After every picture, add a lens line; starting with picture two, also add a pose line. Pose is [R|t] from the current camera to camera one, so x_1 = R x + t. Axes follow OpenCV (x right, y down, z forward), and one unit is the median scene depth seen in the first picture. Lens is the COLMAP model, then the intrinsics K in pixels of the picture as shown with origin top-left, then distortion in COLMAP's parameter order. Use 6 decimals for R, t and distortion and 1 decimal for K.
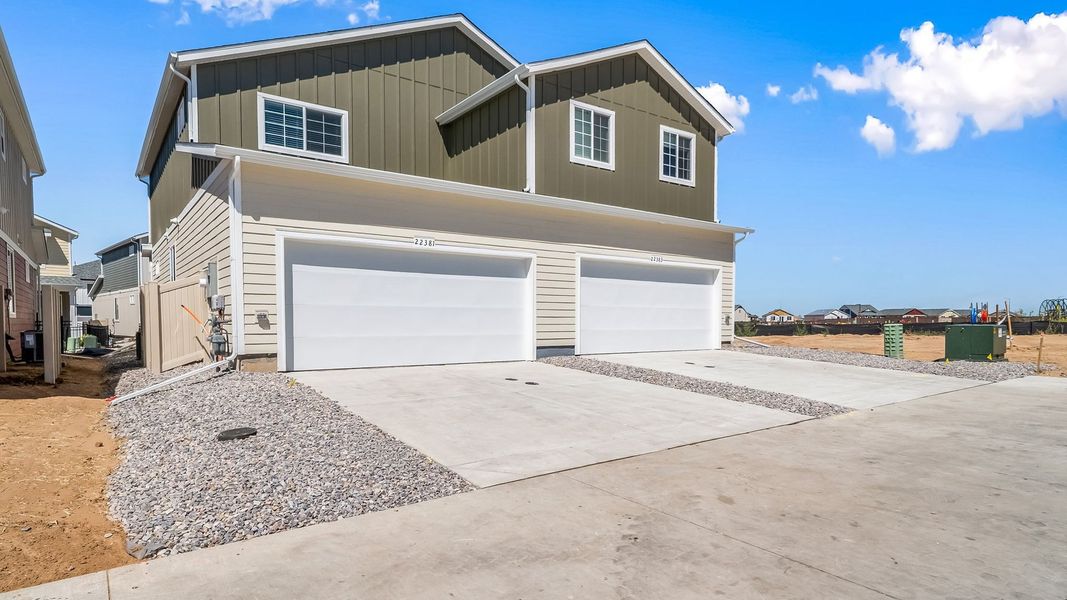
lens RADIAL K [[604.4, 0, 525.9], [0, 604.4, 341.8], [0, 0, 1]] dist [0.000036, -0.000362]
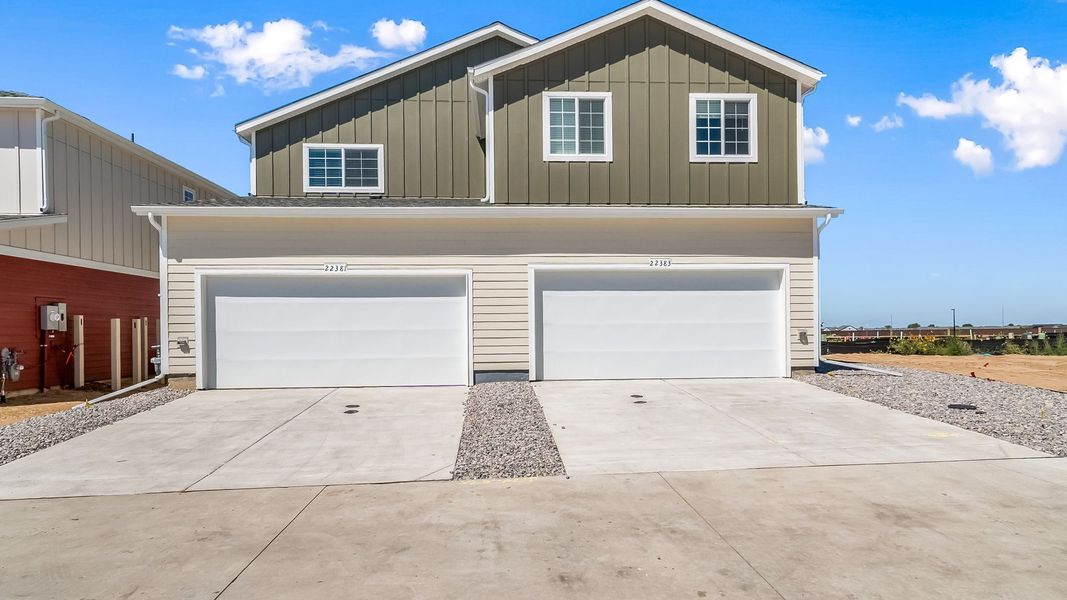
lens RADIAL K [[631.5, 0, 535.5], [0, 631.5, 328.1], [0, 0, 1]] dist [0.010475, 0.000308]
pose [[0.842751, -0.009646, -0.538218, 0.545896], [-0.007714, 0.999520, -0.029993, -0.025310], [0.538249, 0.029429, 0.842272, 0.216458]]
